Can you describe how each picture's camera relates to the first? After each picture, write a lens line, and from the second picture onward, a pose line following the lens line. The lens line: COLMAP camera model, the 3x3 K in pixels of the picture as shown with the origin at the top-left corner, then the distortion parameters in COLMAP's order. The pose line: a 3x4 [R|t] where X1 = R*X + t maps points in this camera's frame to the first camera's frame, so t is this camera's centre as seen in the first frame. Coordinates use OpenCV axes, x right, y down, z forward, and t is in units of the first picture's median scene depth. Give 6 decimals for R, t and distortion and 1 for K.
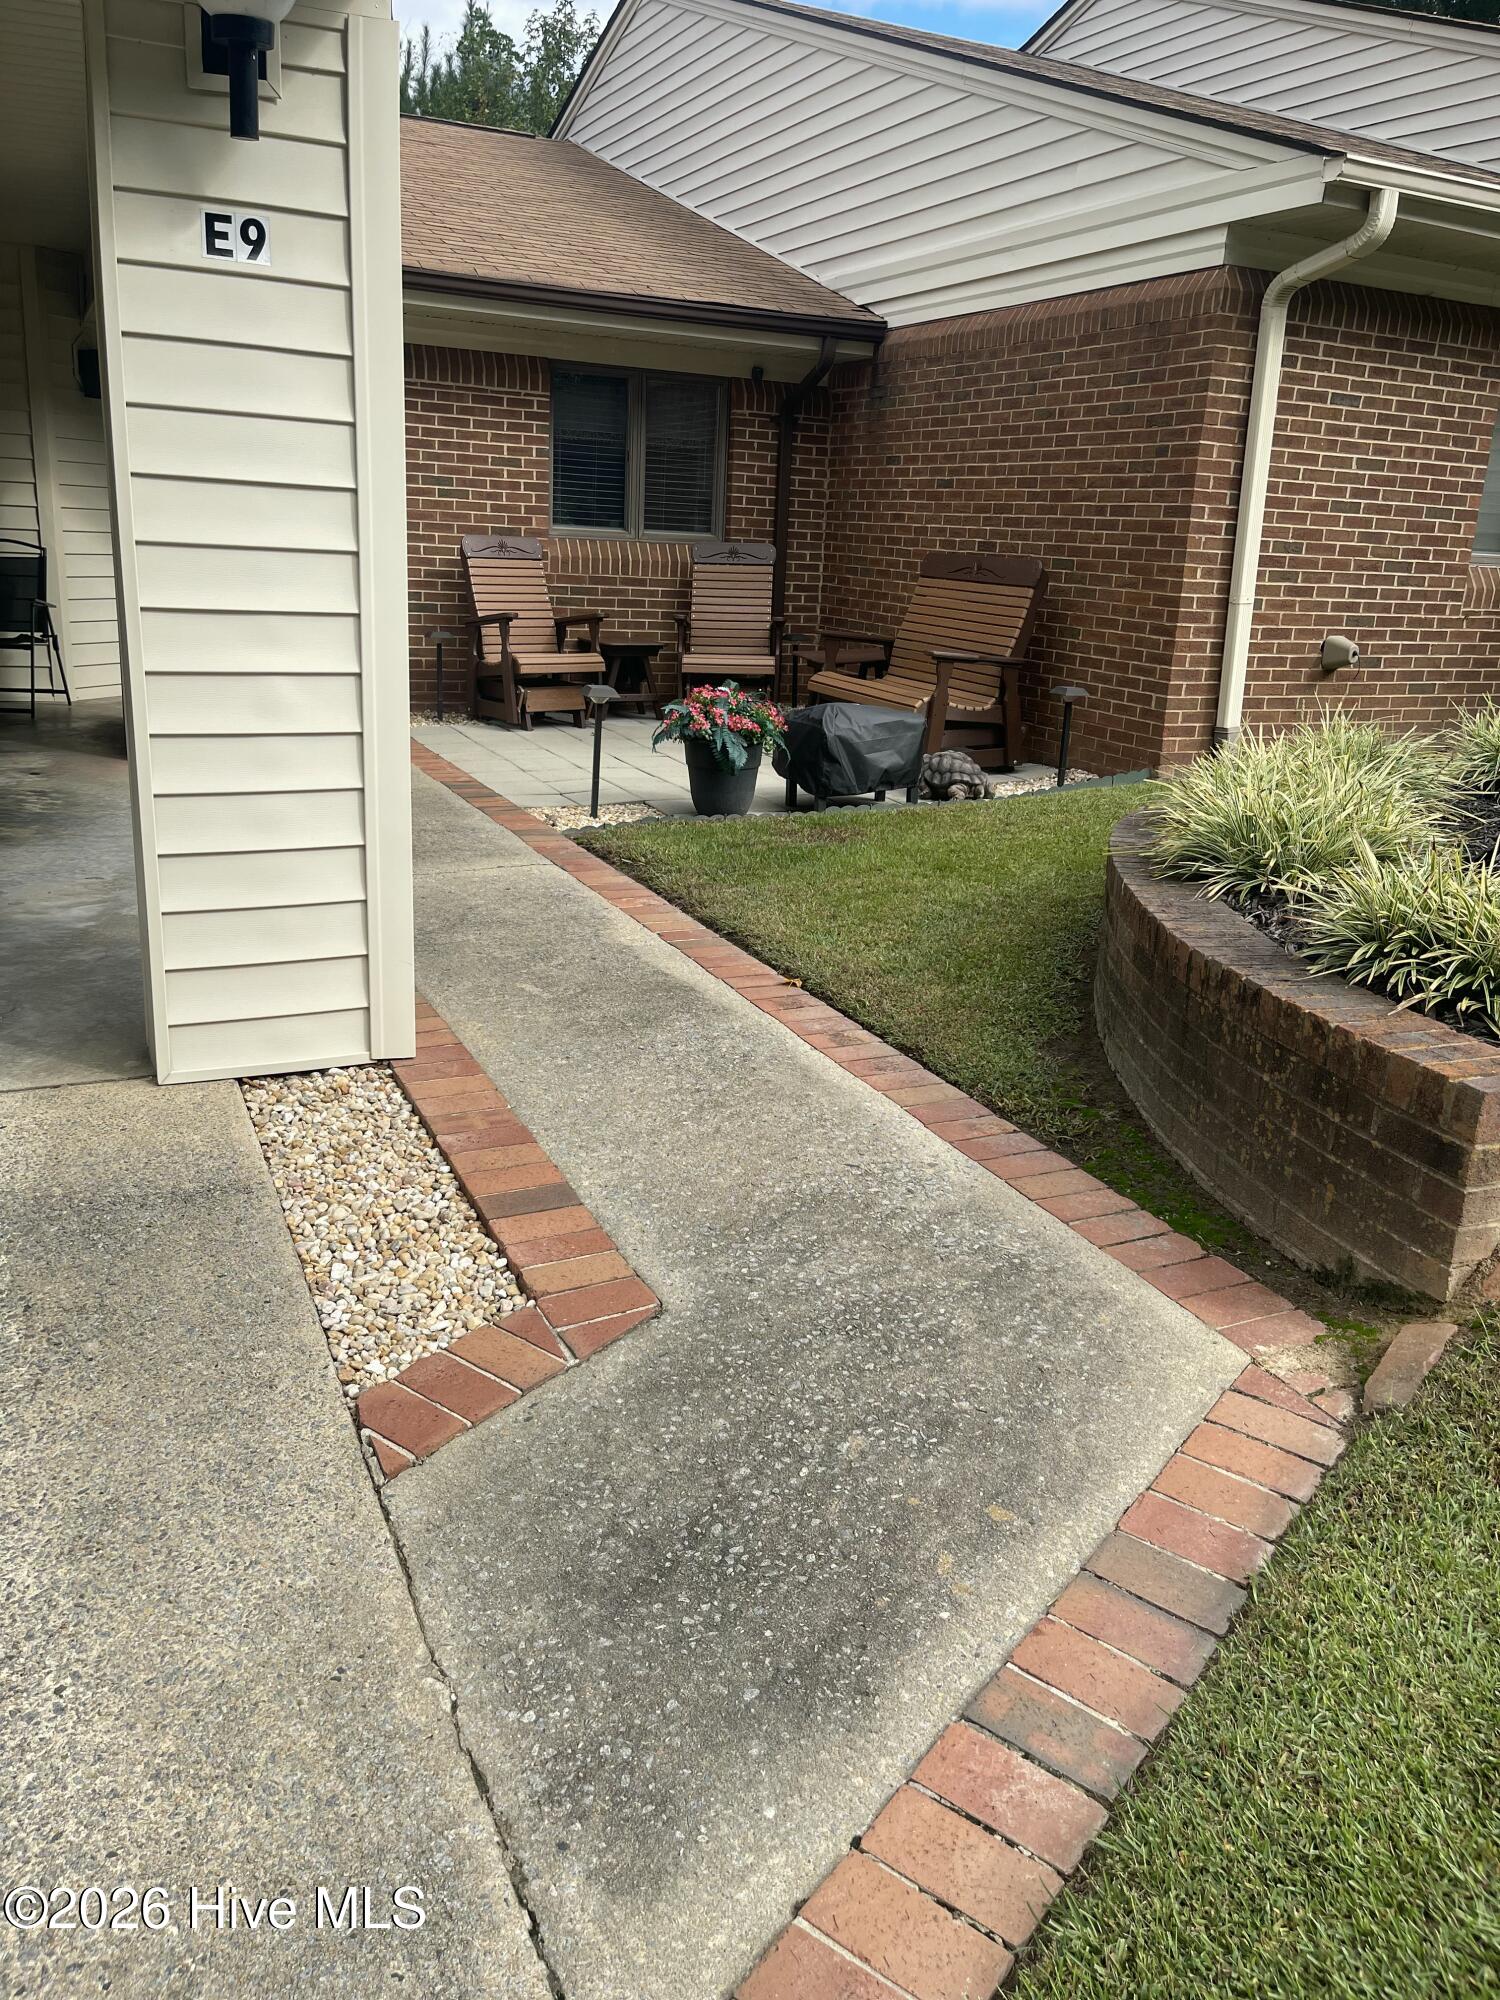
lens RADIAL K [[1506.4, 0, 735.6], [0, 1506.4, 1010.6], [0, 0, 1]] dist [0.053487, -0.073712]
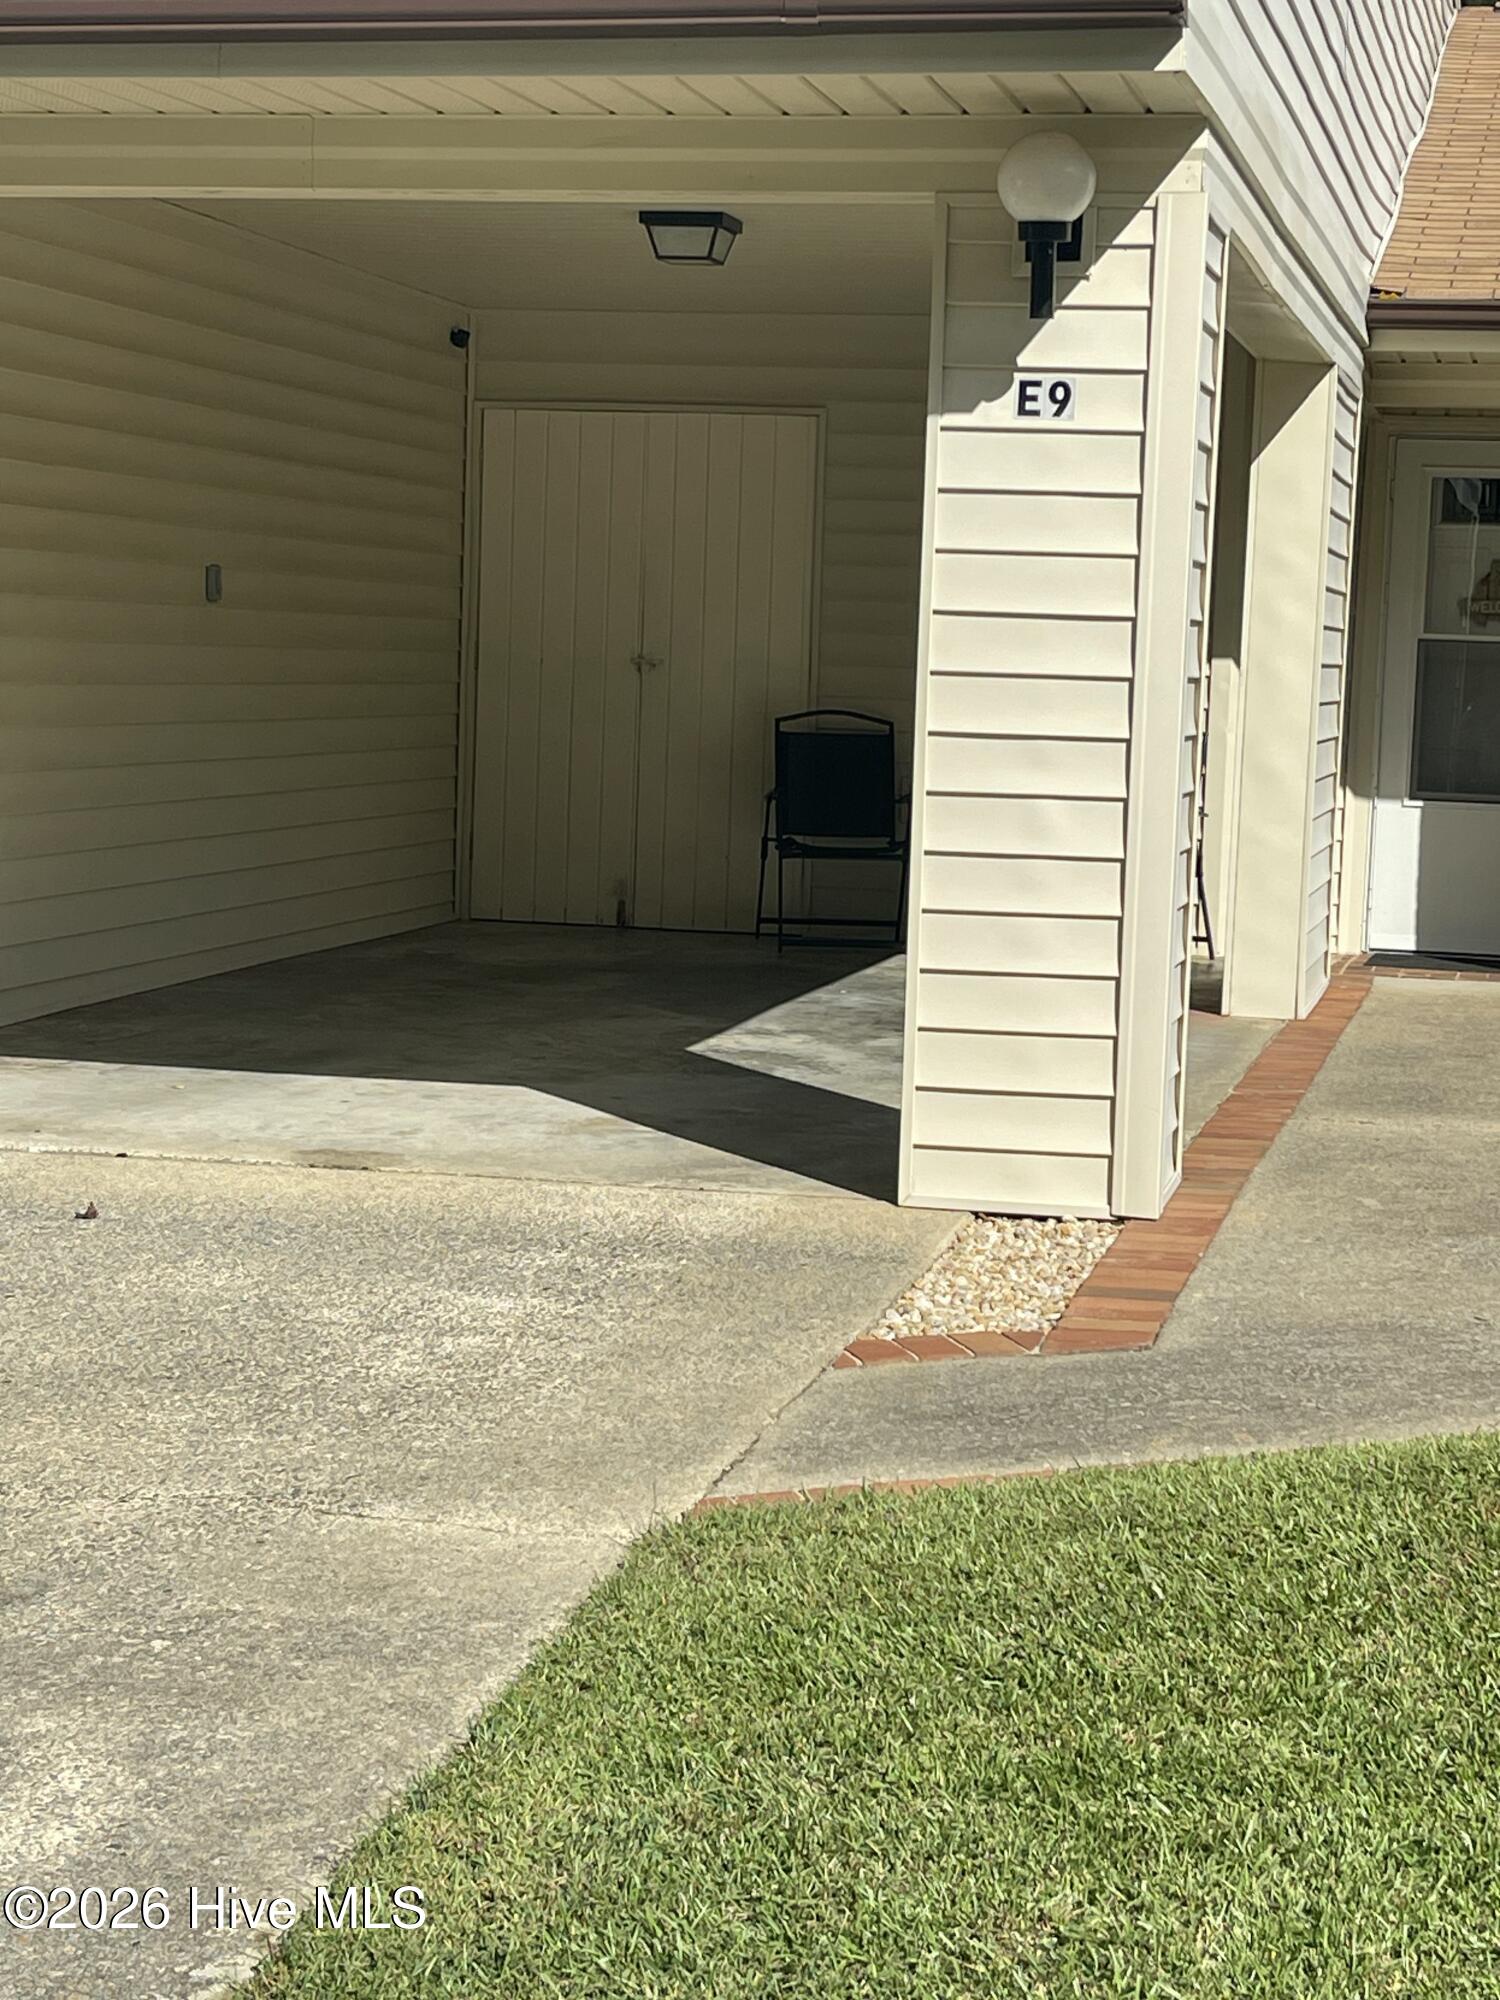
lens RADIAL K [[3845.2, 0, 750.0], [0, 3845.2, 1000.0], [0, 0, 1]] dist [0.042570, 0.067377]
pose [[0.791430, 0.024260, -0.610779, 0.535396], [-0.171673, 0.967817, -0.184008, 0.199184], [0.586658, 0.250483, 0.770124, -0.504019]]
